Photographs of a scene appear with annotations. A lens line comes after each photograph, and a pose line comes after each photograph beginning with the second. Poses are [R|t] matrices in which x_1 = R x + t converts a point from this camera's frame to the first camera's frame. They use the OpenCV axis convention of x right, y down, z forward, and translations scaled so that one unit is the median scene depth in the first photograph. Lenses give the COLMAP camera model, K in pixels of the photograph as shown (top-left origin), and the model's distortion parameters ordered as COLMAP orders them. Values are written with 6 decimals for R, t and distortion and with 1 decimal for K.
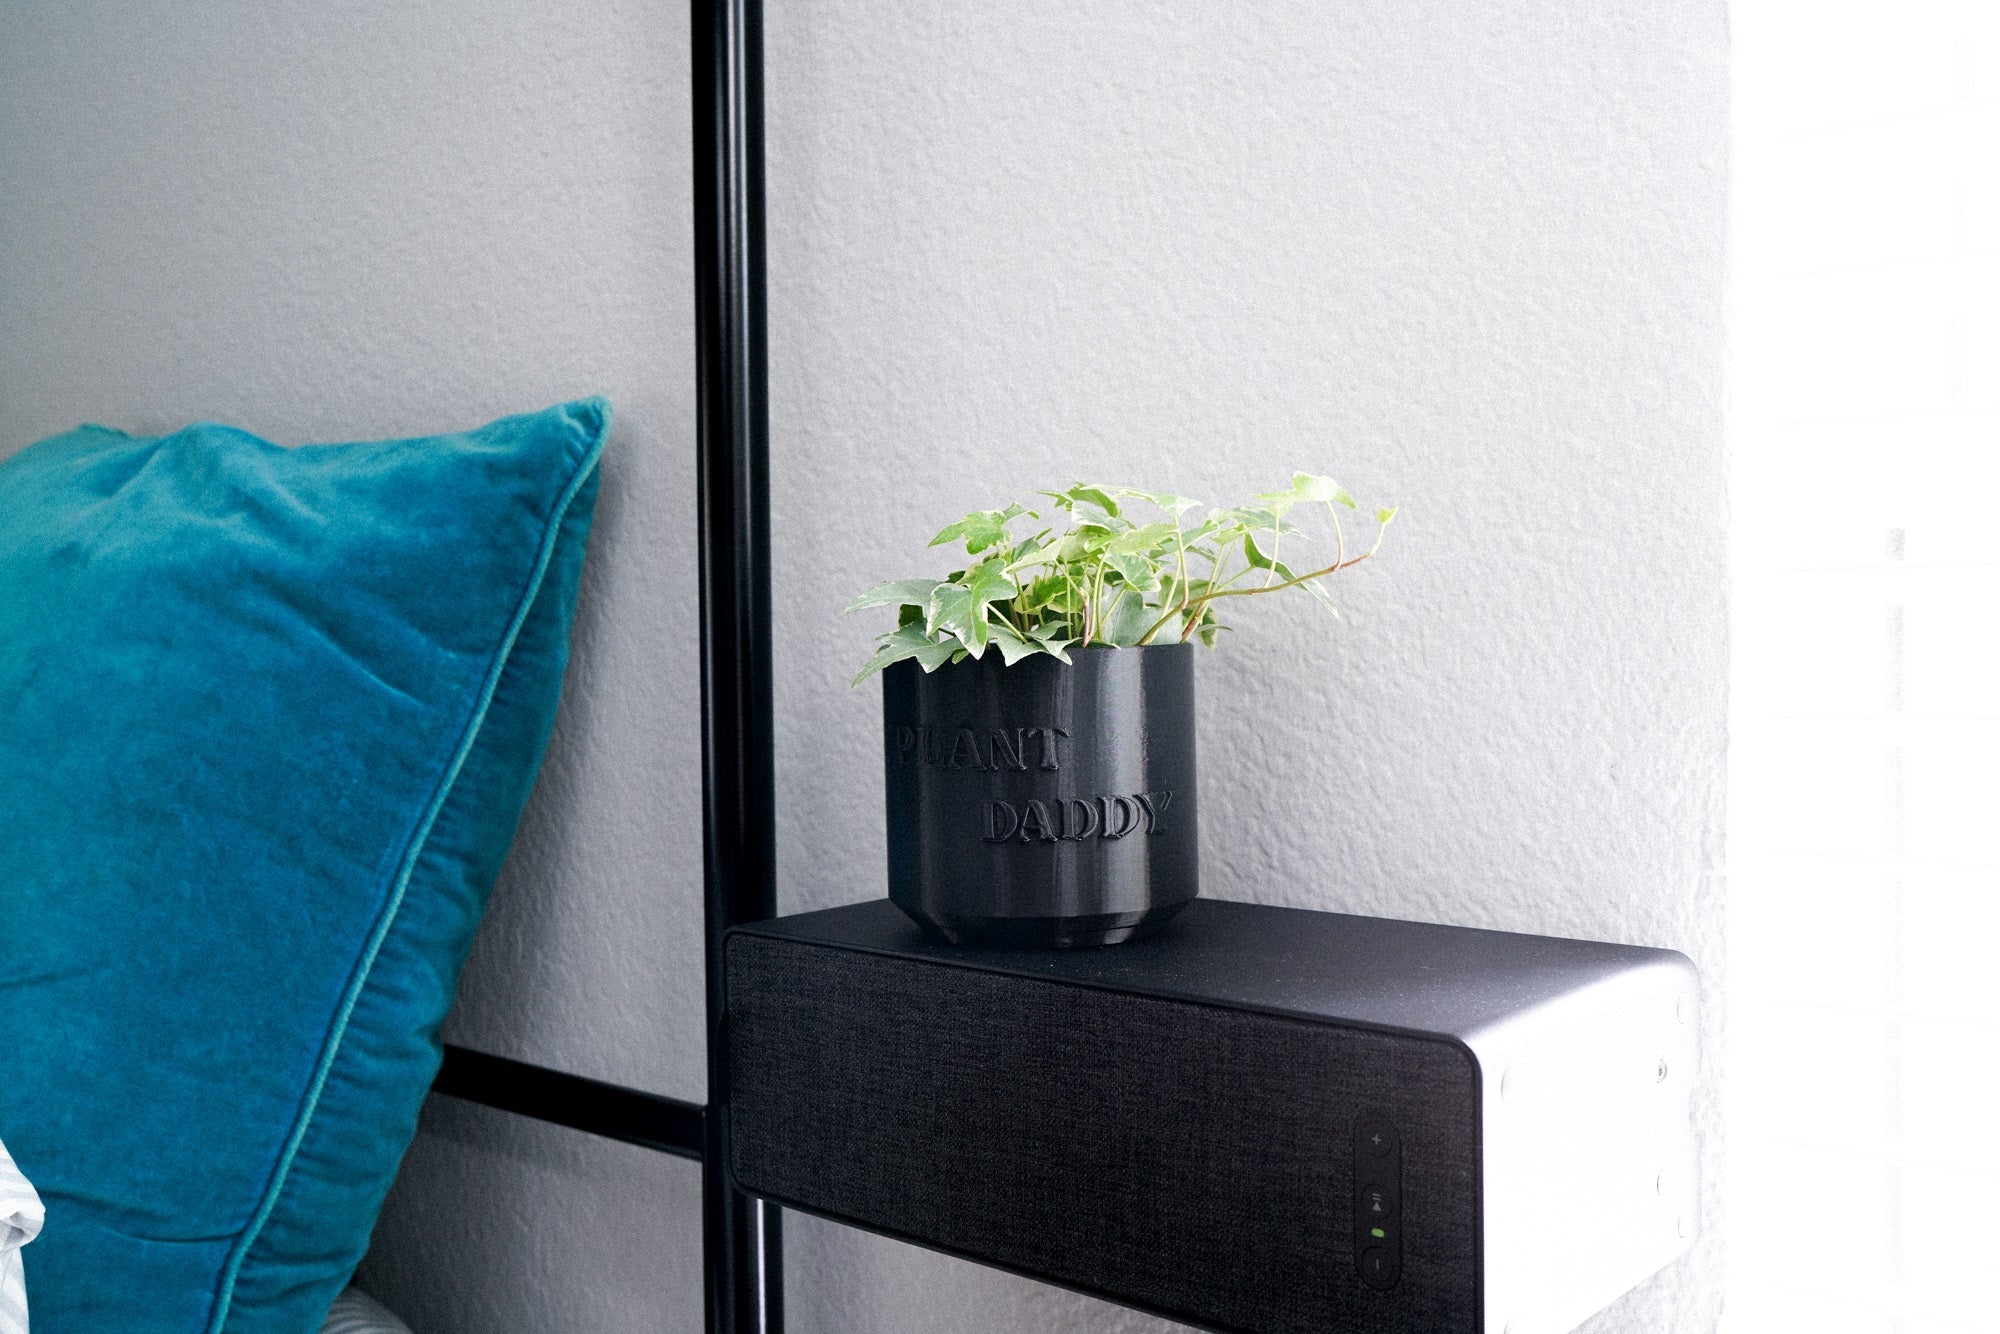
lens RADIAL K [[2004.6, 0, 1000.0], [0, 2004.6, 667.0], [0, 0, 1]] dist [-0.009568, 0.000612]
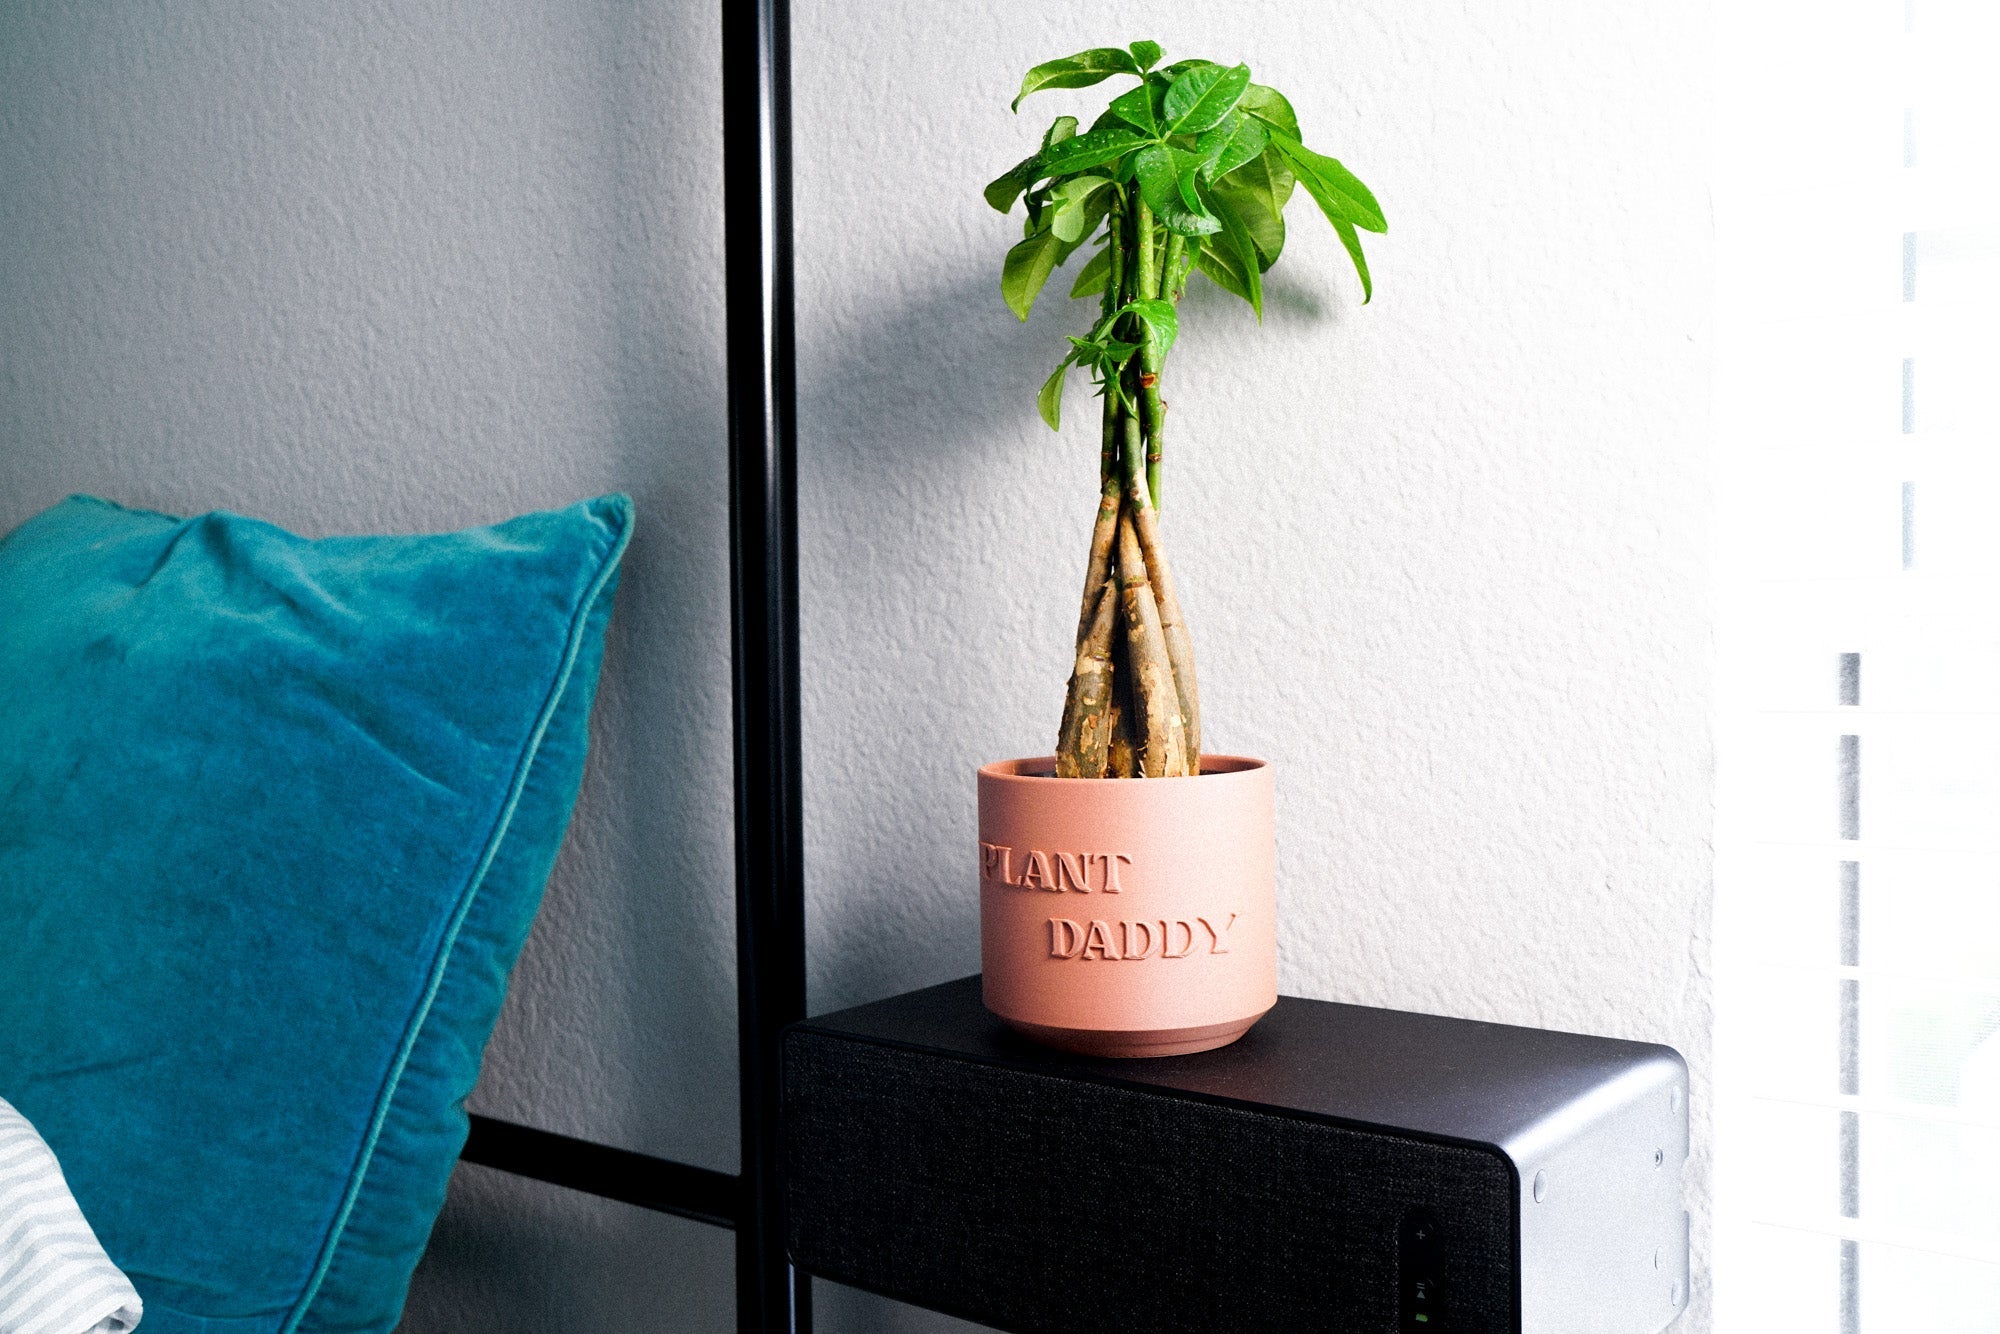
lens RADIAL K [[2004.6, 0, 1000.0], [0, 2004.6, 667.0], [0, 0, 1]] dist [-0.009568, 0.000612]
pose [[0.998295, -0.001949, 0.058339, -0.068875], [0.001751, 0.999993, 0.003443, -0.052539], [-0.058345, -0.003335, 0.998291, -0.060961]]
